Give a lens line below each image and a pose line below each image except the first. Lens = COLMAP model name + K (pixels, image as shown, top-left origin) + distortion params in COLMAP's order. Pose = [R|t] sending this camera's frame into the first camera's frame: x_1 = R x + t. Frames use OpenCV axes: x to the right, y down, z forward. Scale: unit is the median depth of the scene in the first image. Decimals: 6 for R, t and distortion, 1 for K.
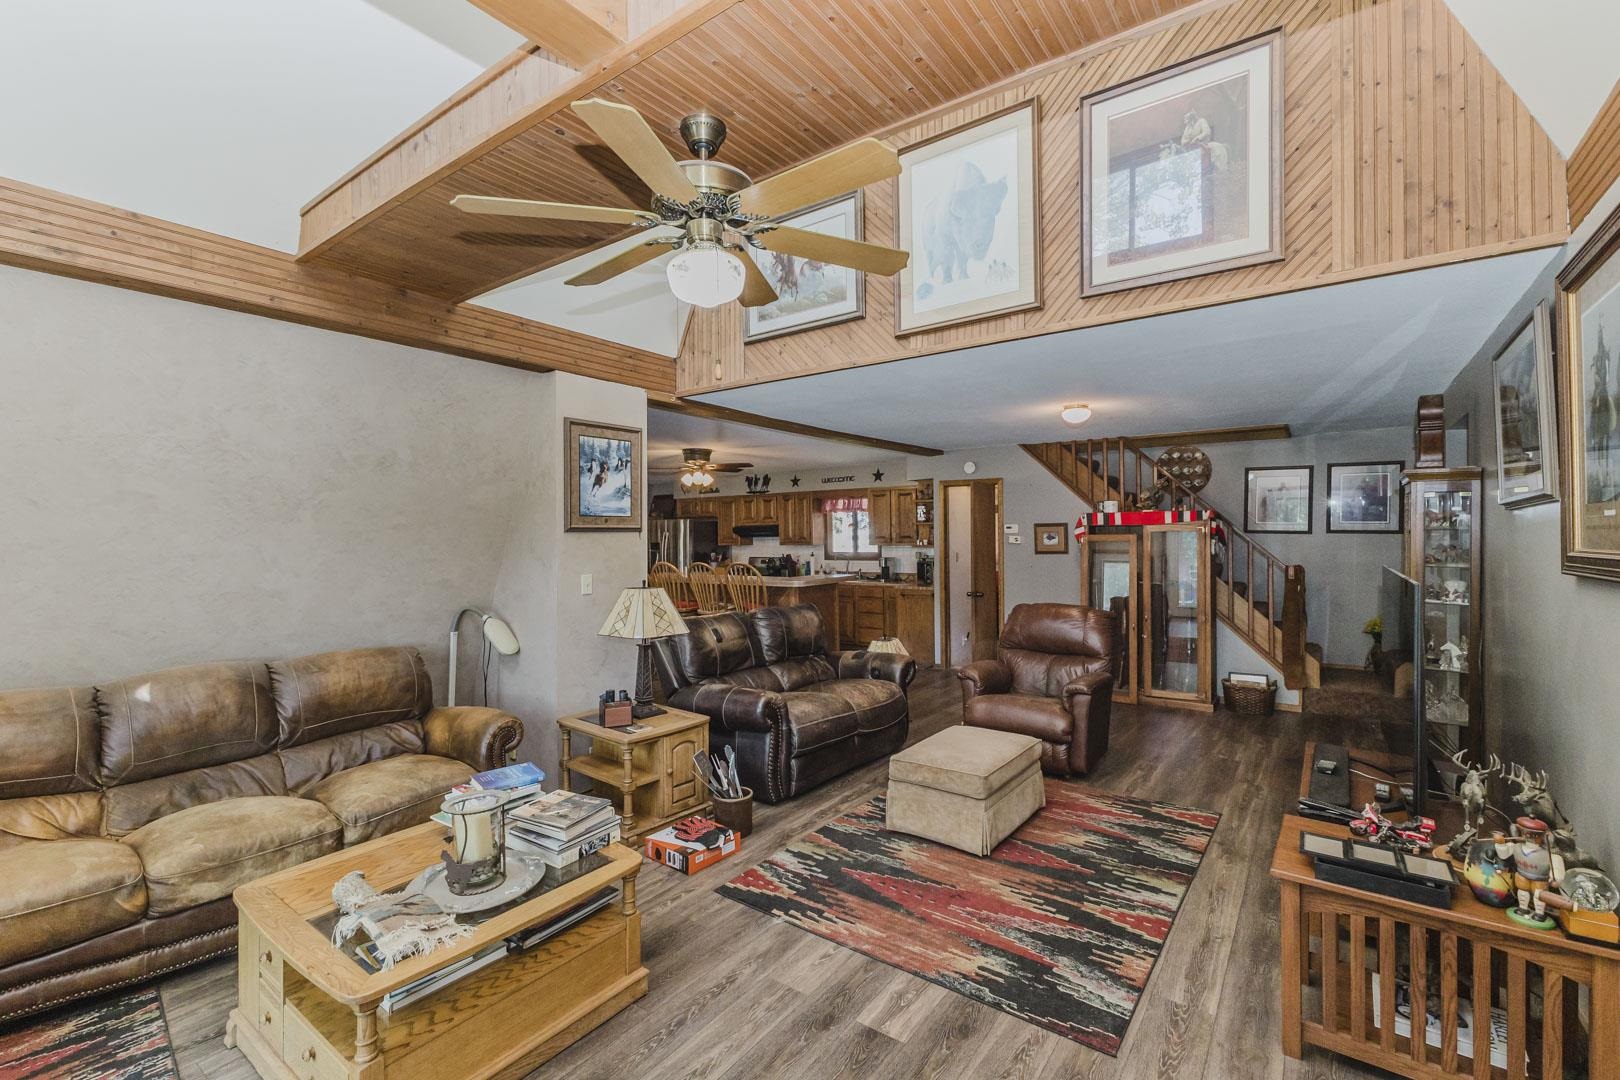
lens RADIAL K [[699.8, 0, 812.8], [0, 699.8, 538.4], [0, 0, 1]] dist [0.004627, 0.000346]
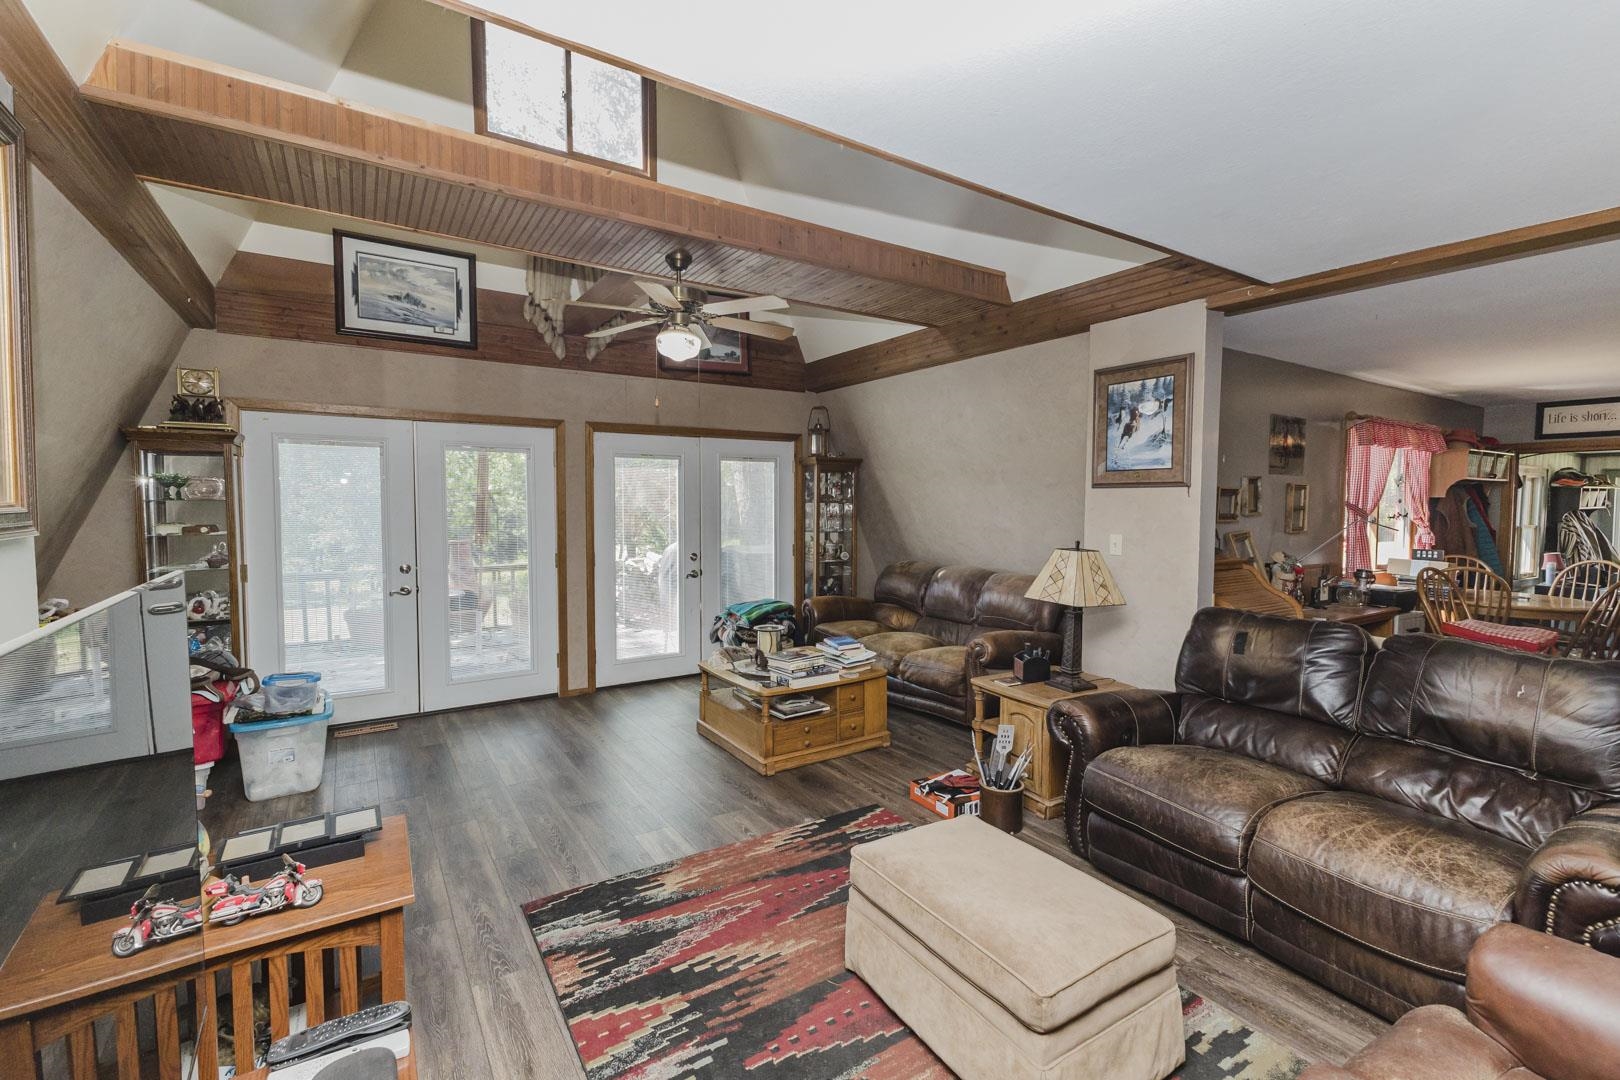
lens RADIAL K [[699.8, 0, 809.3], [0, 699.8, 533.5], [0, 0, 1]] dist [0.004627, 0.000346]
pose [[-0.350343, 0.050149, -0.935278, 1.031492], [-0.005044, 0.998450, 0.055426, 0.002192], [0.936608, 0.024136, -0.349547, 1.414873]]
